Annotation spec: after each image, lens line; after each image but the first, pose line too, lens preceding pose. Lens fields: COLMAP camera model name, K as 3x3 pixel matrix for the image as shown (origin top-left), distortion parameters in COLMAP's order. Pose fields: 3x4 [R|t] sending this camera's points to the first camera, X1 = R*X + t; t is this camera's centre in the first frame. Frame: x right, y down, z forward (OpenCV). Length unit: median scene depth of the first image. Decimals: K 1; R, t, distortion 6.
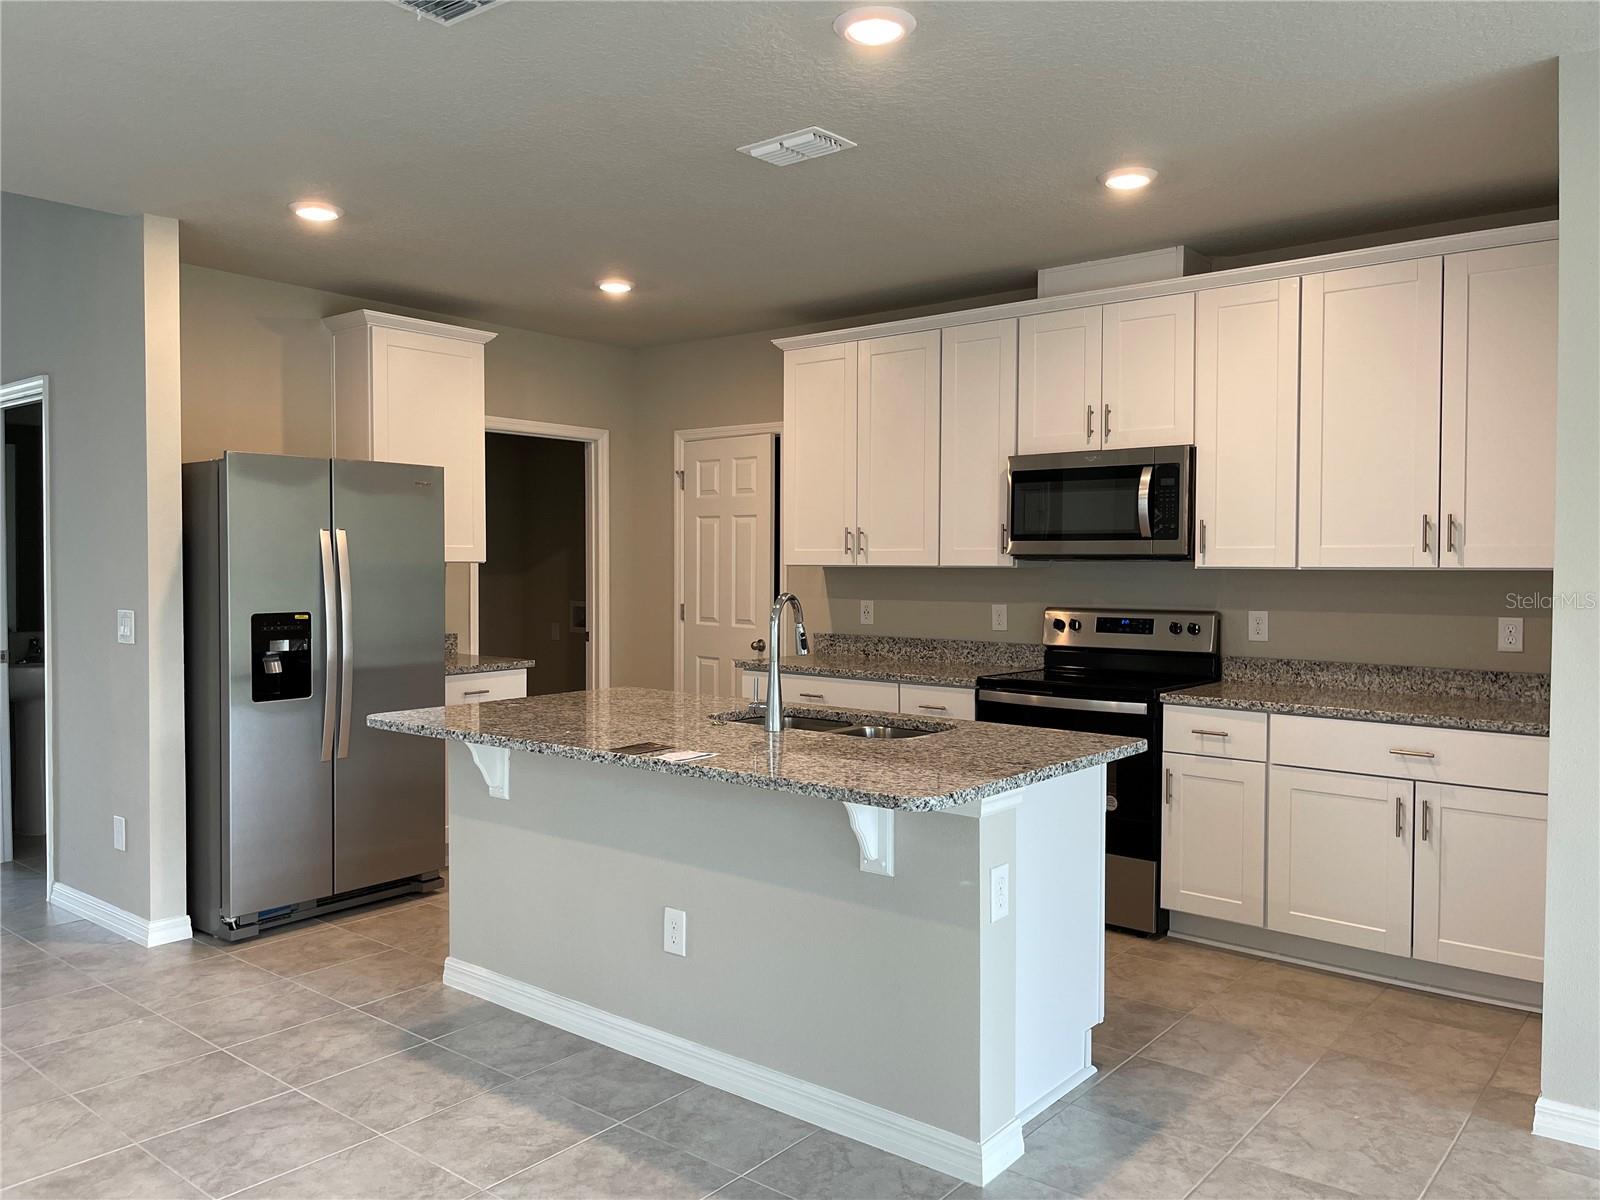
lens RADIAL K [[1202.4, 0, 803.1], [0, 1202.4, 601.9], [0, 0, 1]] dist [0.034306, 0.000539]
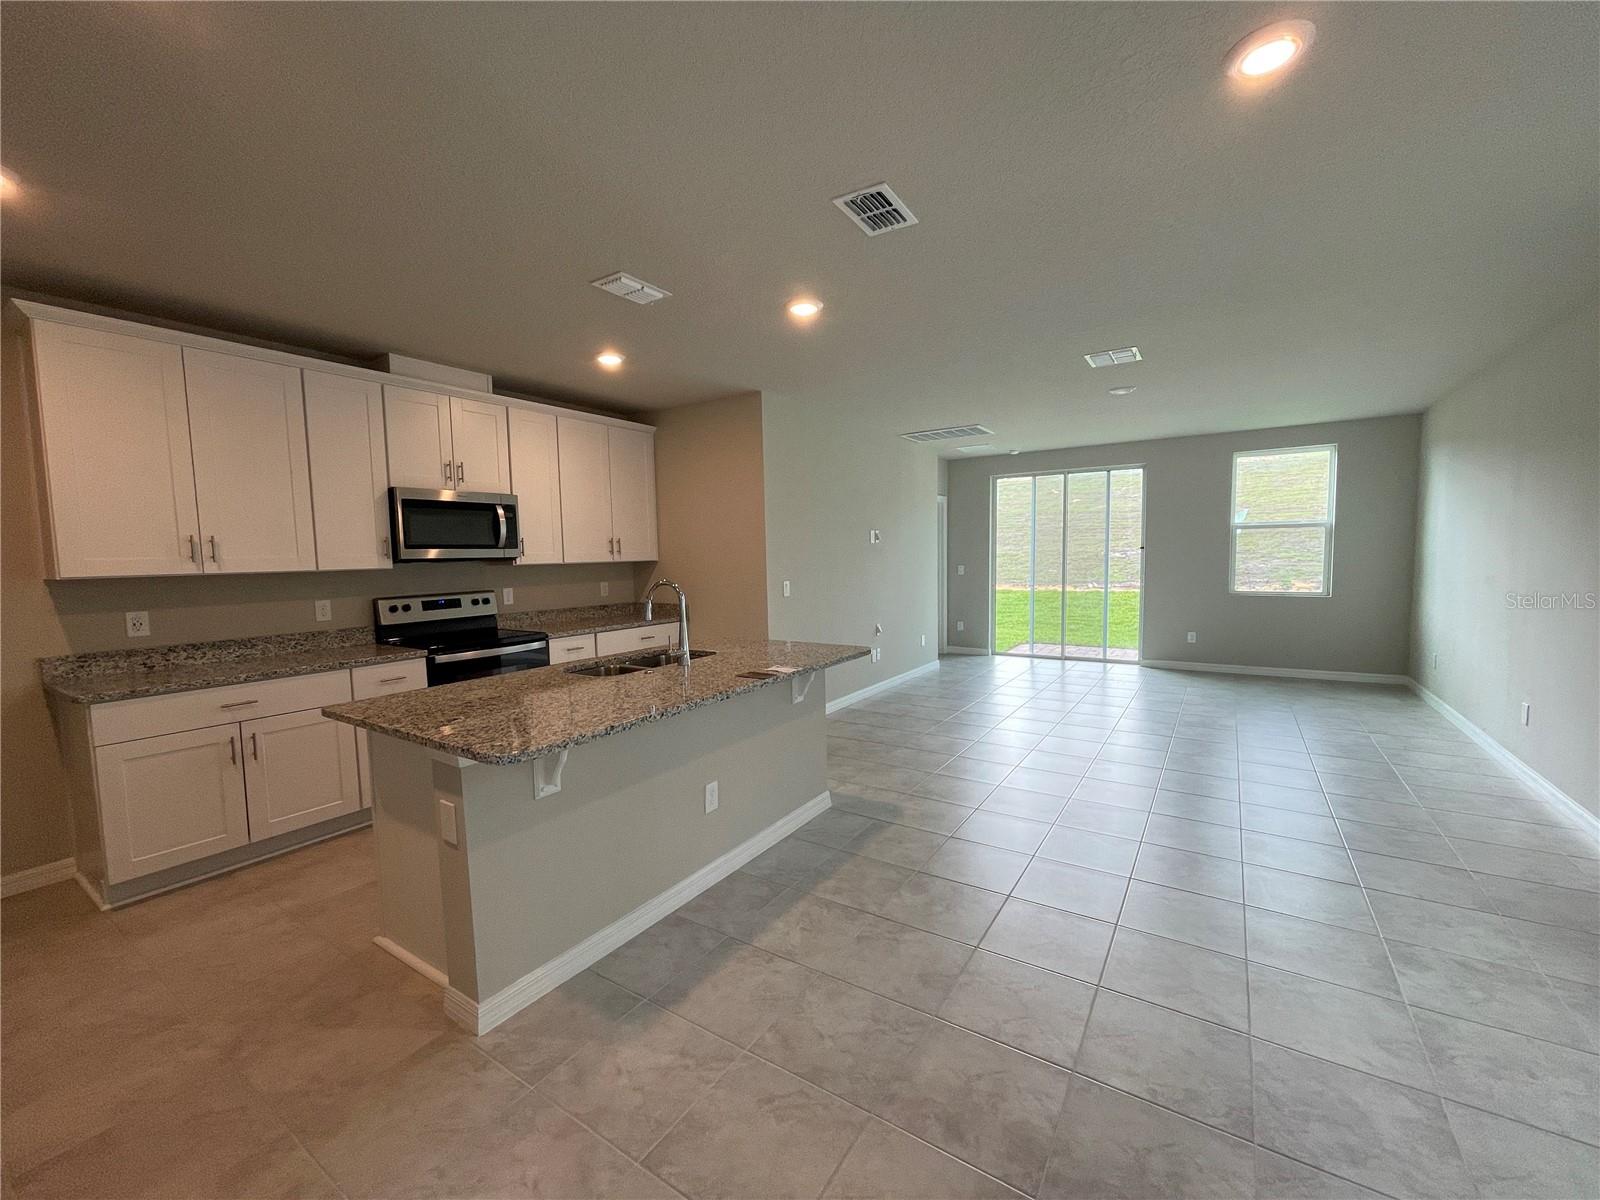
lens RADIAL K [[656.5, 0, 803.3], [0, 656.5, 598.9], [0, 0, 1]] dist [-0.014636, -0.000047]
pose [[-0.109355, -0.067843, 0.991685, -0.631677], [0.058054, 0.995529, 0.074508, -0.023649], [-0.992306, 0.065719, -0.104928, 0.642337]]
